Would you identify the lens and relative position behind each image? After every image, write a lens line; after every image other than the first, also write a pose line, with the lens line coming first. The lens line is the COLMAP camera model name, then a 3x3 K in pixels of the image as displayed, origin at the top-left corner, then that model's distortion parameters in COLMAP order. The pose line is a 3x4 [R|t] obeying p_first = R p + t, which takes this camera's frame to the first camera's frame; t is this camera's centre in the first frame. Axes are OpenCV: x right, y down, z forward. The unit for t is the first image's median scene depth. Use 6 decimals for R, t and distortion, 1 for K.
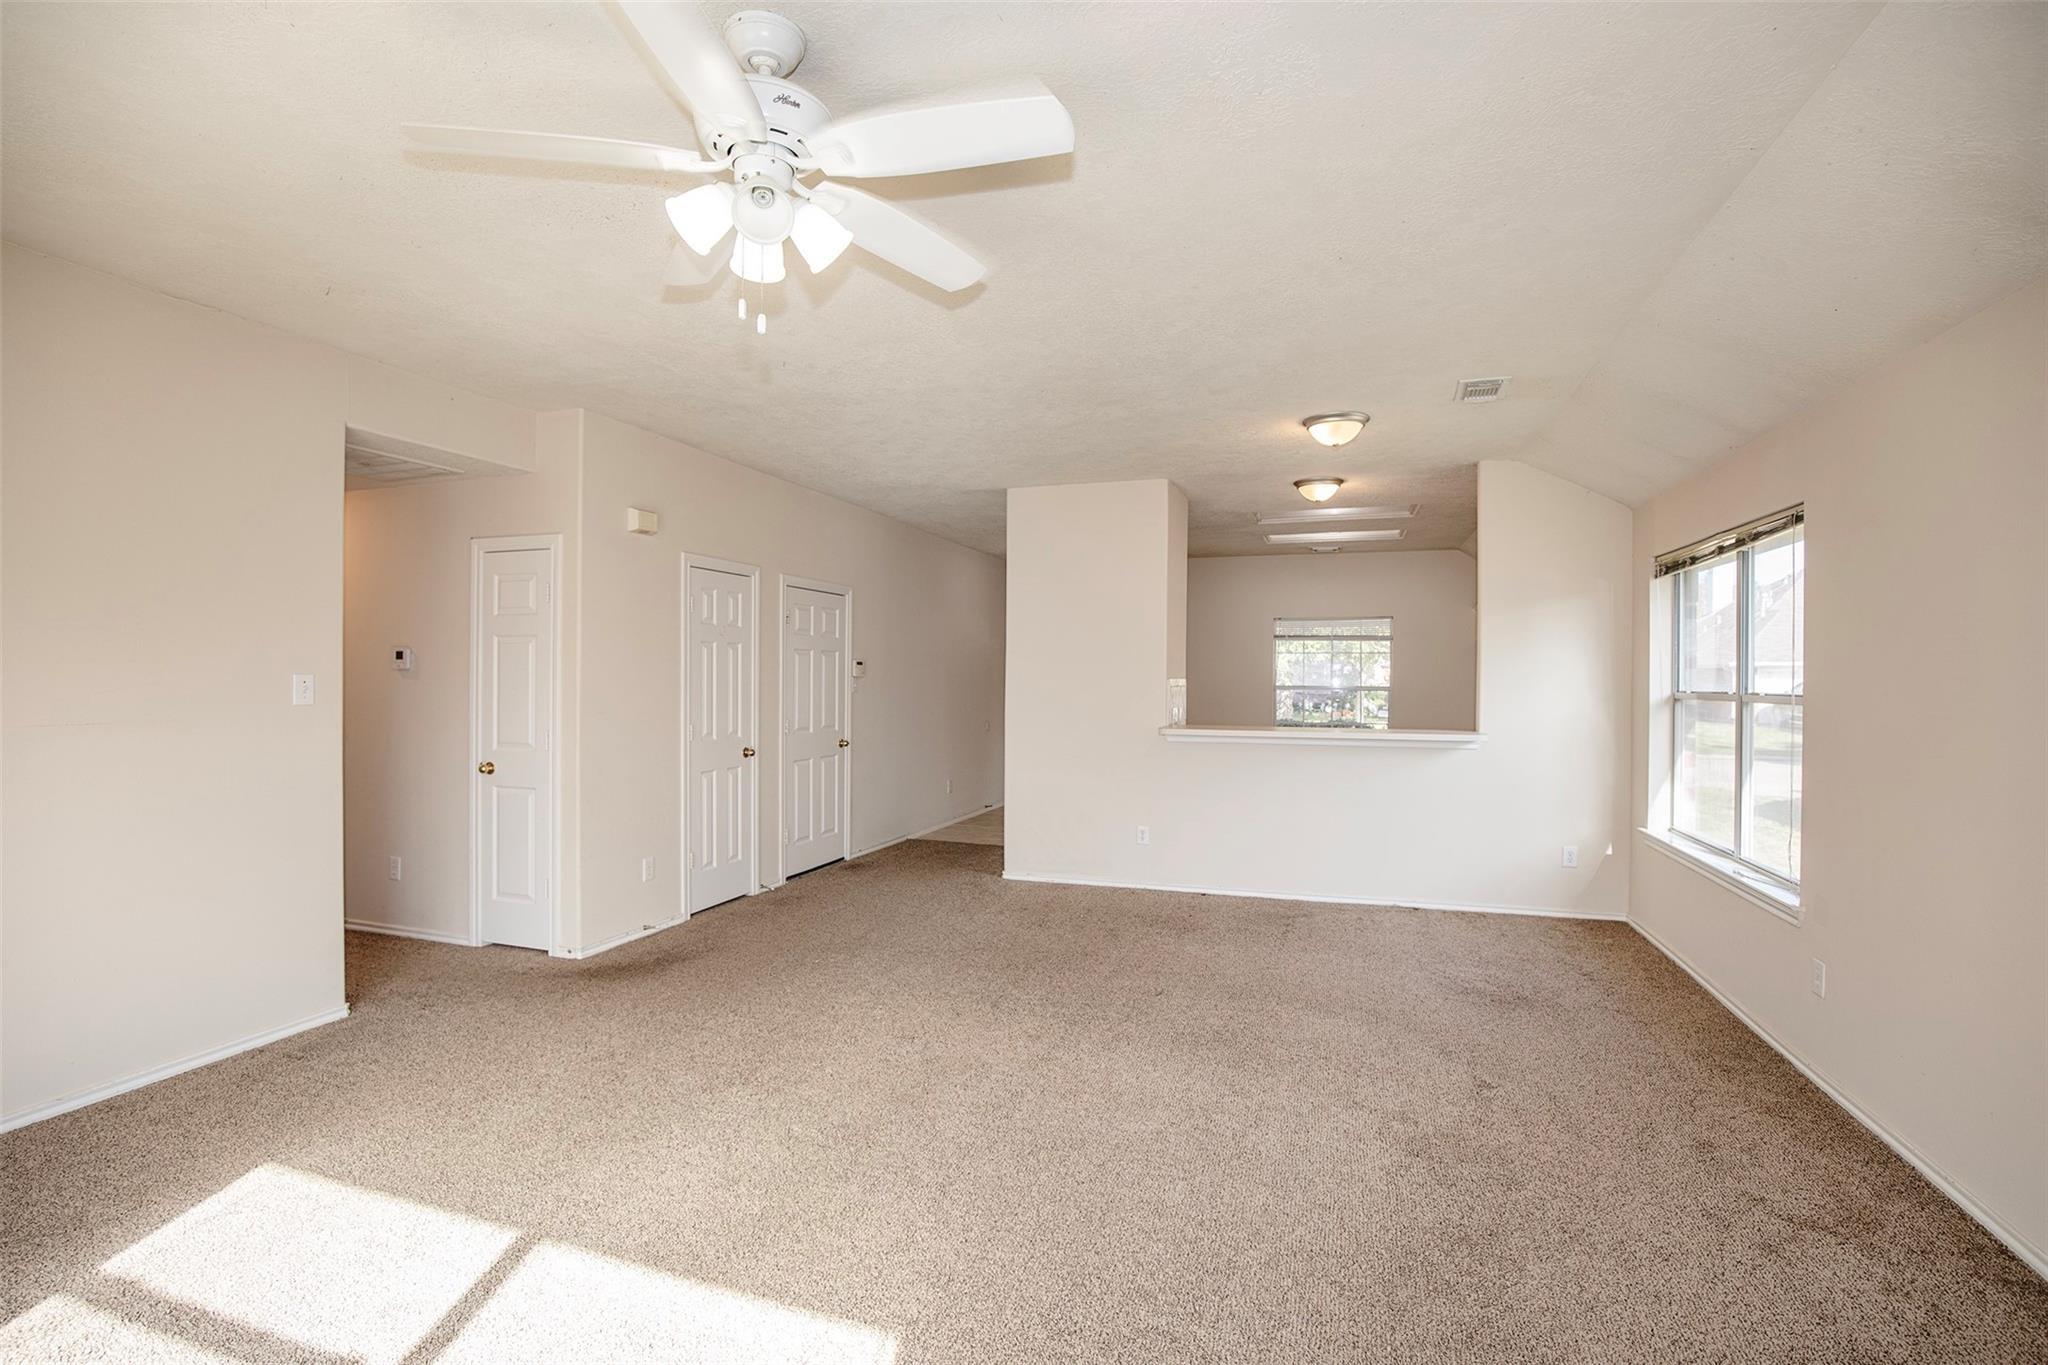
lens RADIAL K [[935.1, 0, 1024.0], [0, 935.1, 682.5], [0, 0, 1]] dist [-0.035810, -0.000438]
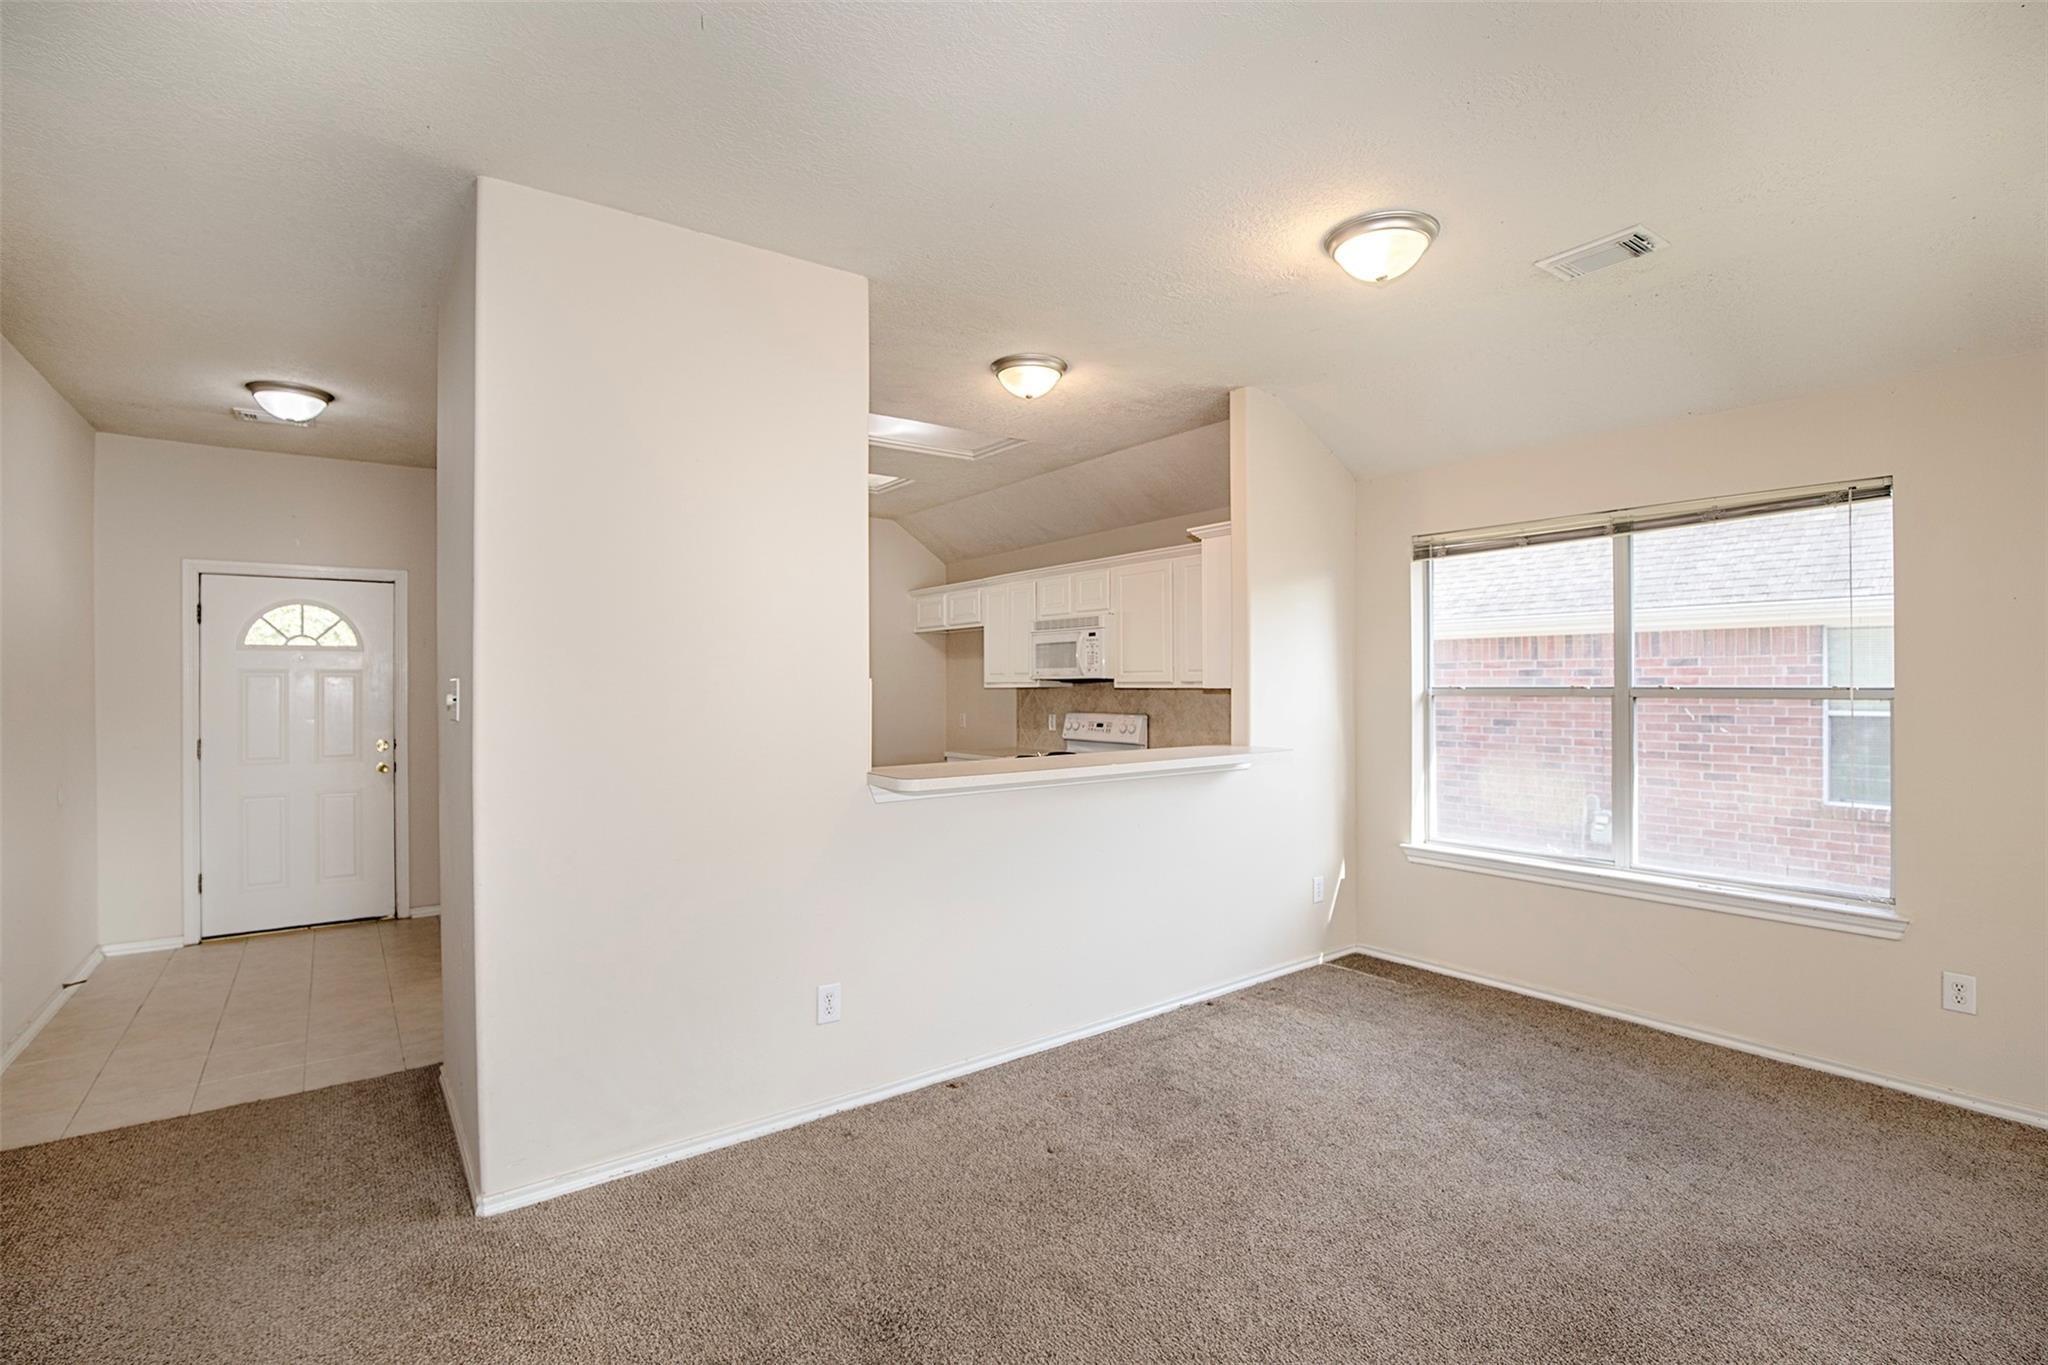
lens RADIAL K [[906.7, 0, 1024.0], [0, 906.7, 682.5], [0, 0, 1]] dist [-0.028994, 0.000447]
pose [[0.564653, -0.002824, 0.825324, -0.247743], [0.012038, 0.999916, -0.004815, 0.003657], [-0.825241, 0.012654, 0.564639, 0.820989]]
